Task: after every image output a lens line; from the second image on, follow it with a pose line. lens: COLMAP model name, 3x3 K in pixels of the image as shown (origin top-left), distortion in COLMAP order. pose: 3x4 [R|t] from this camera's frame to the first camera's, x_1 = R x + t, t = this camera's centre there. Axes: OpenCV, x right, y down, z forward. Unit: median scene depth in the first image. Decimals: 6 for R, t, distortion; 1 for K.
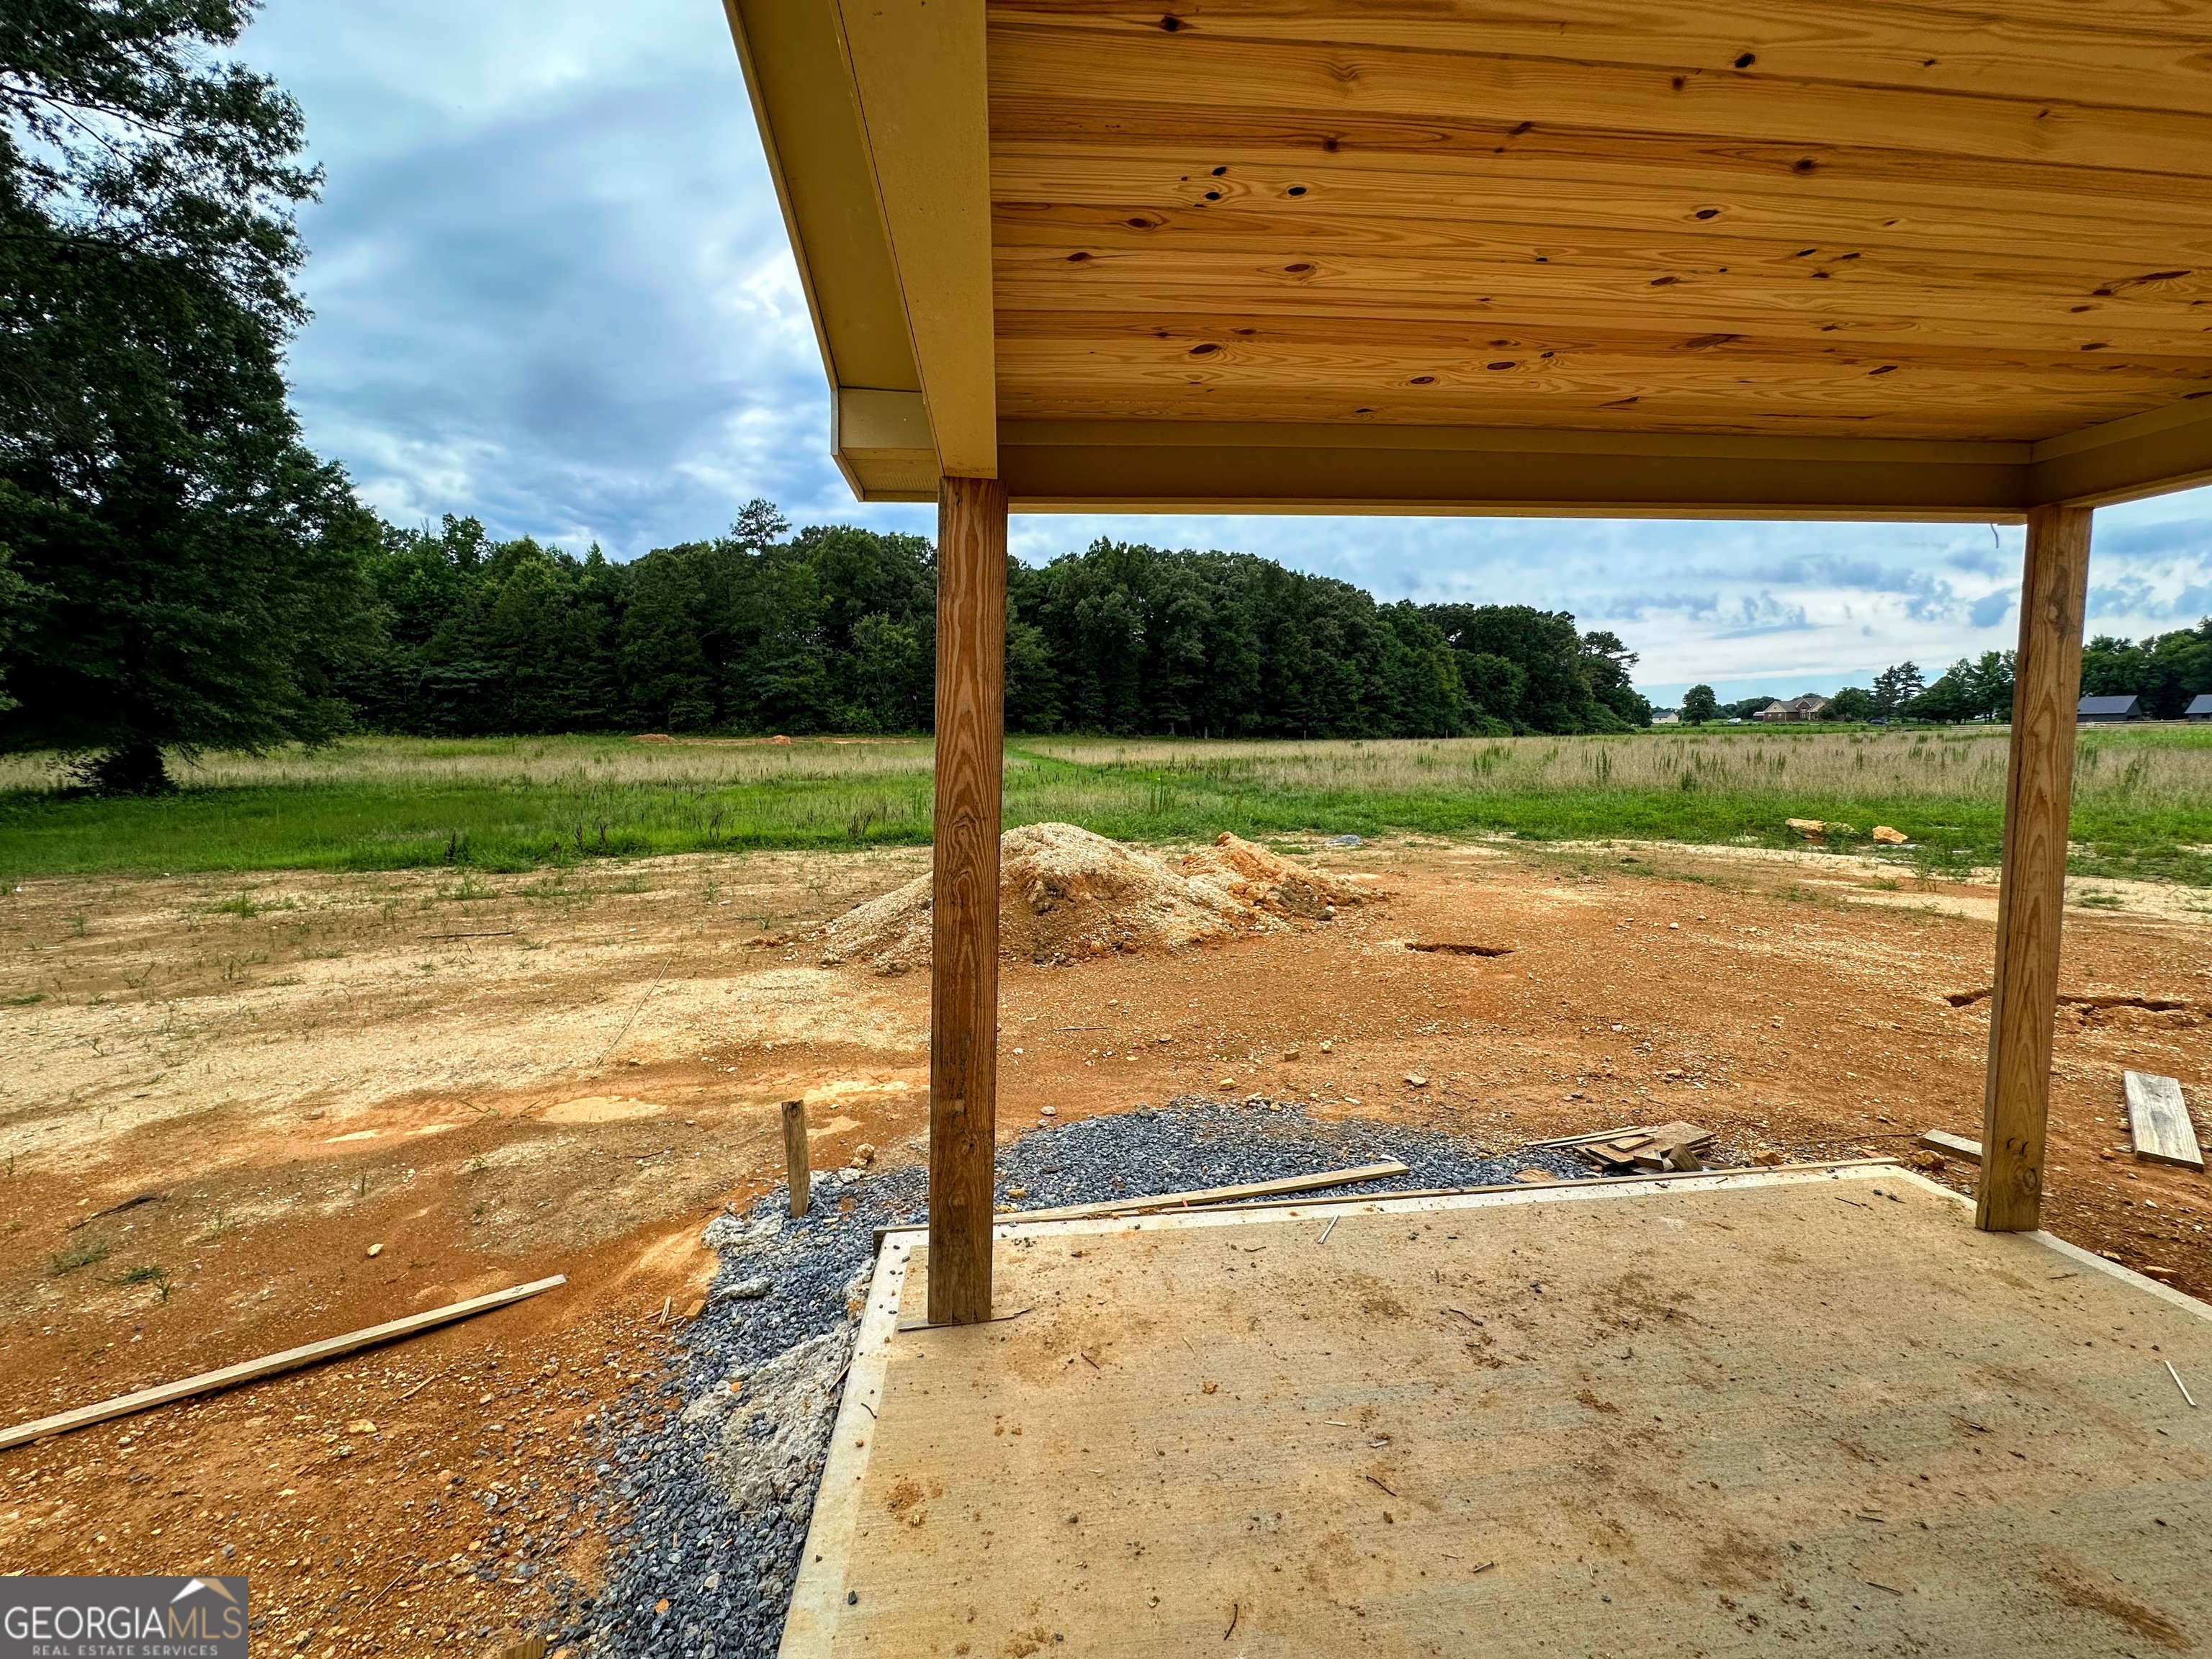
lens RADIAL K [[903.6, 0, 1111.8], [0, 903.6, 813.5], [0, 0, 1]] dist [0.002765, 0.000051]
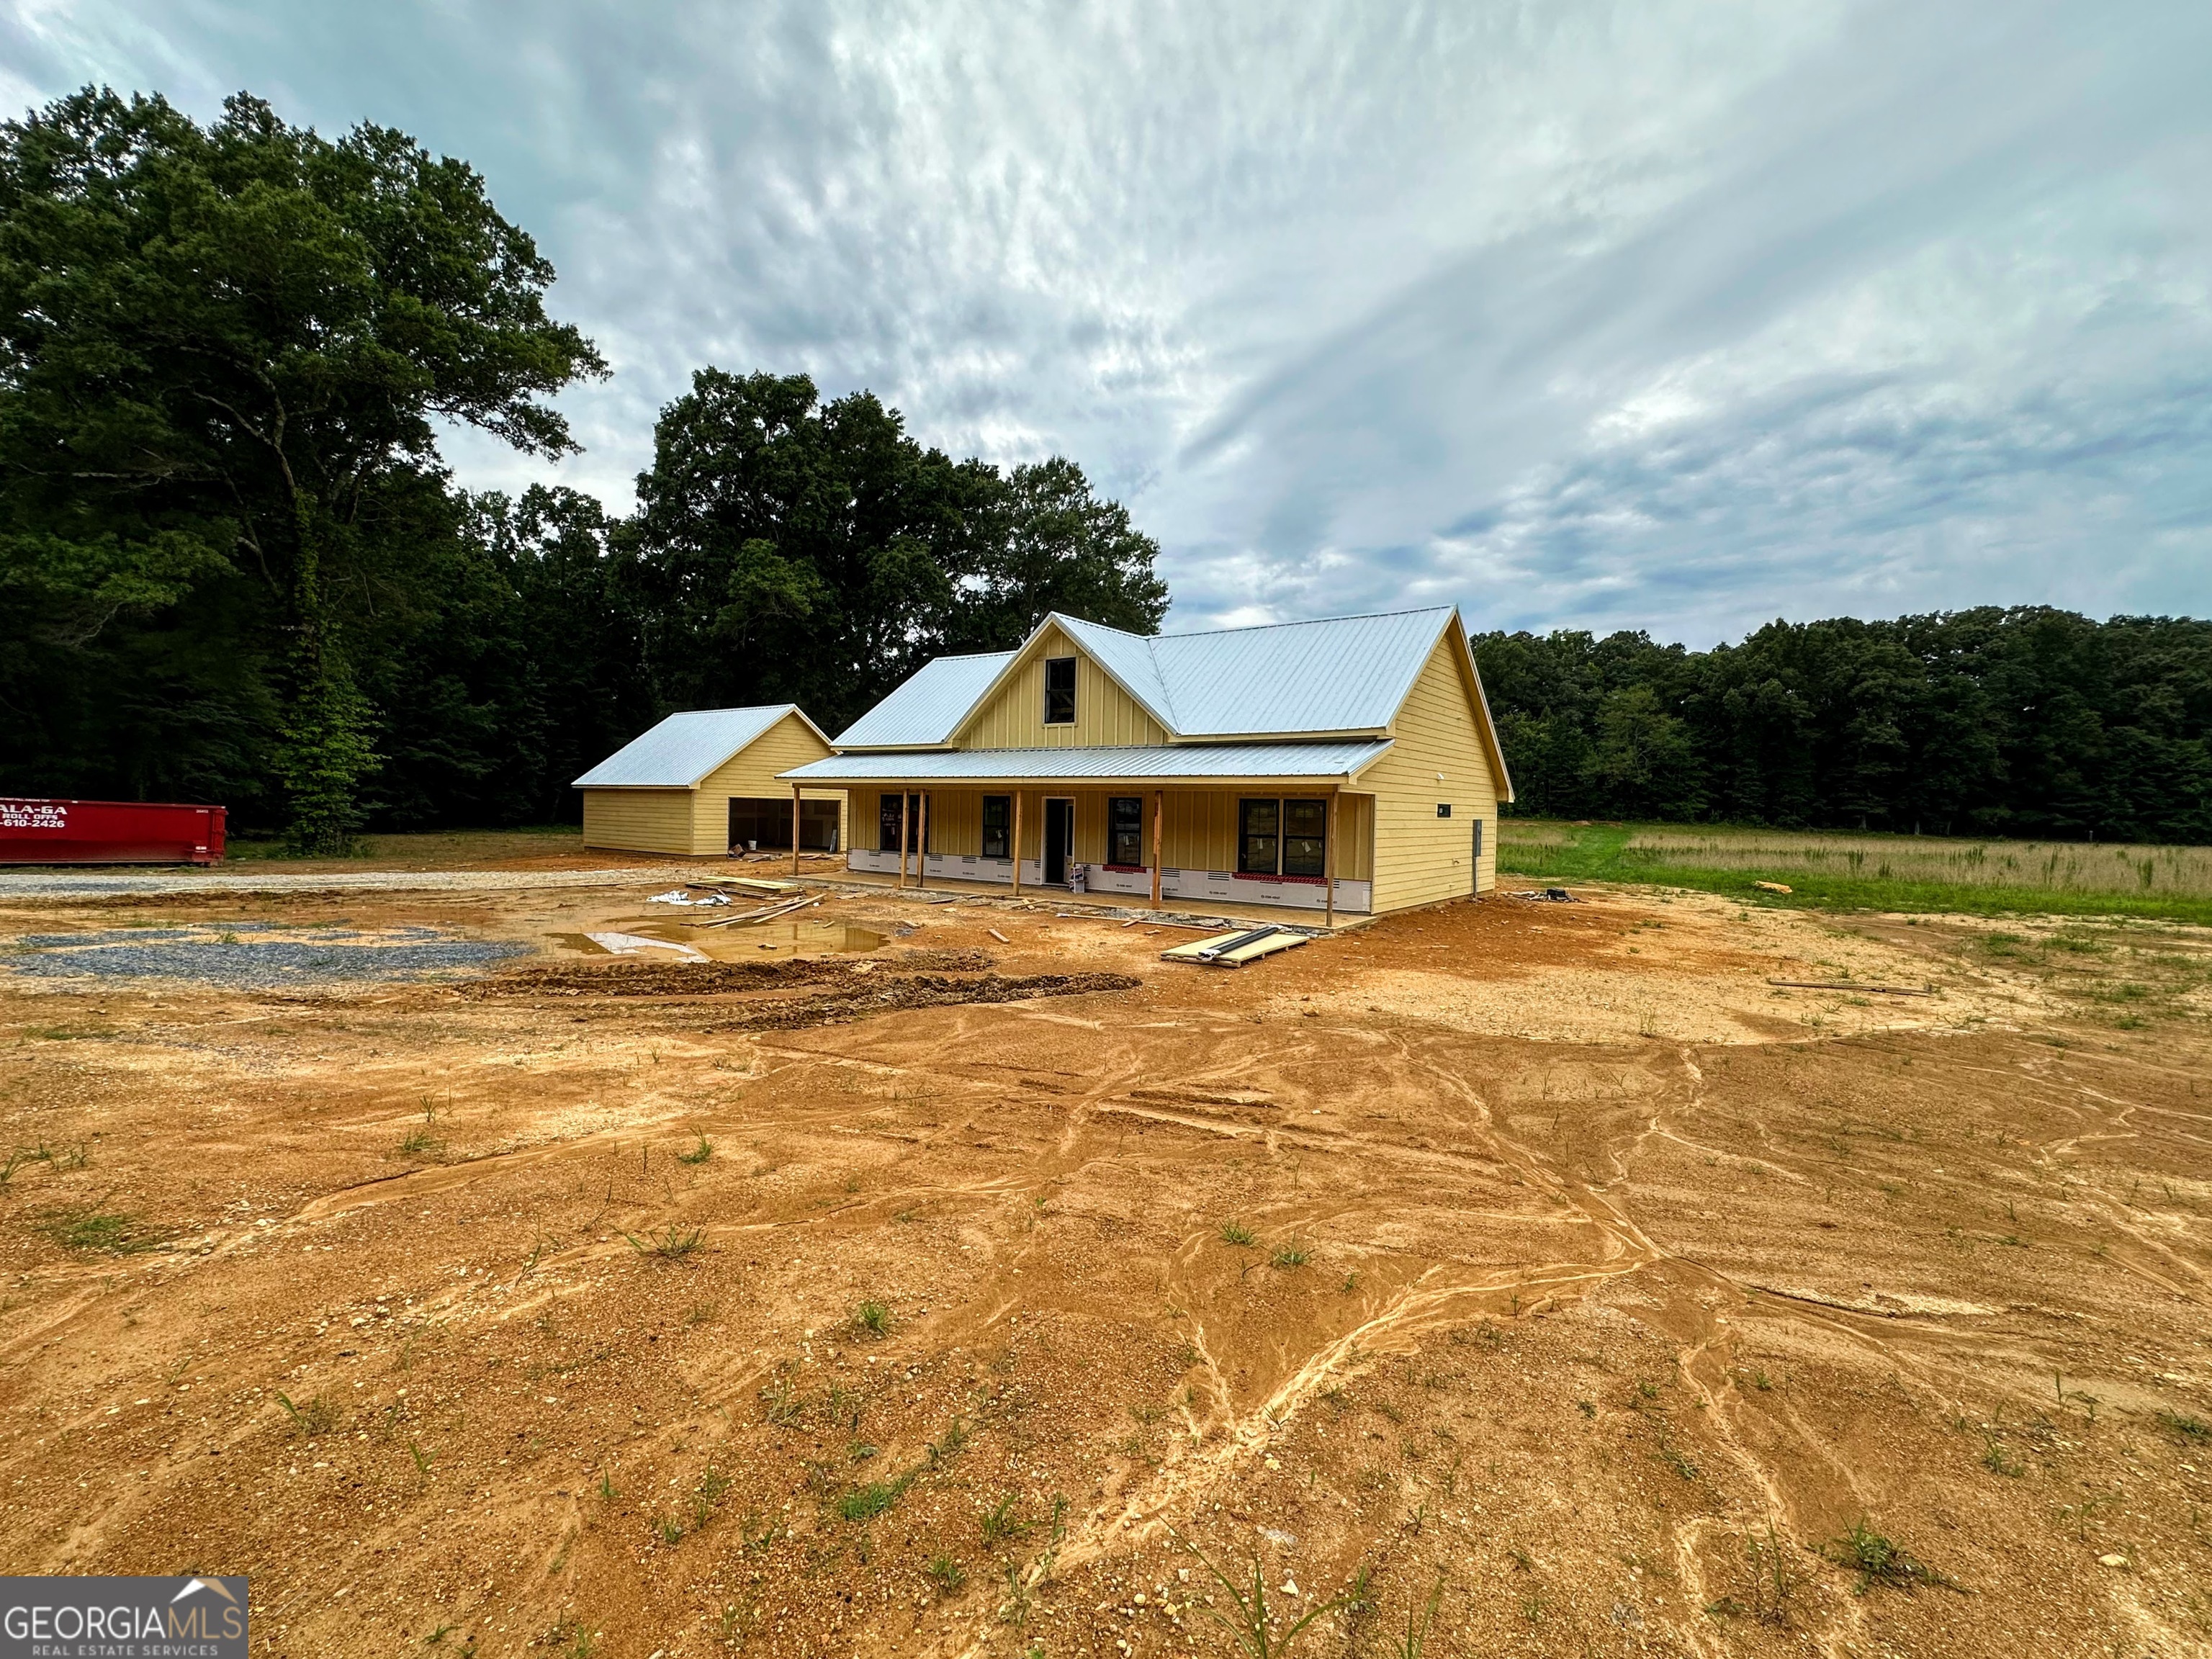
lens RADIAL K [[903.6, 0, 1111.8], [0, 903.6, 813.5], [0, 0, 1]] dist [0.002765, 0.000051]
pose [[0.736989, 0.031762, -0.675158, 0.131041], [-0.087509, 0.994972, -0.048716, 0.006979], [0.670215, 0.094986, 0.736063, -0.163412]]
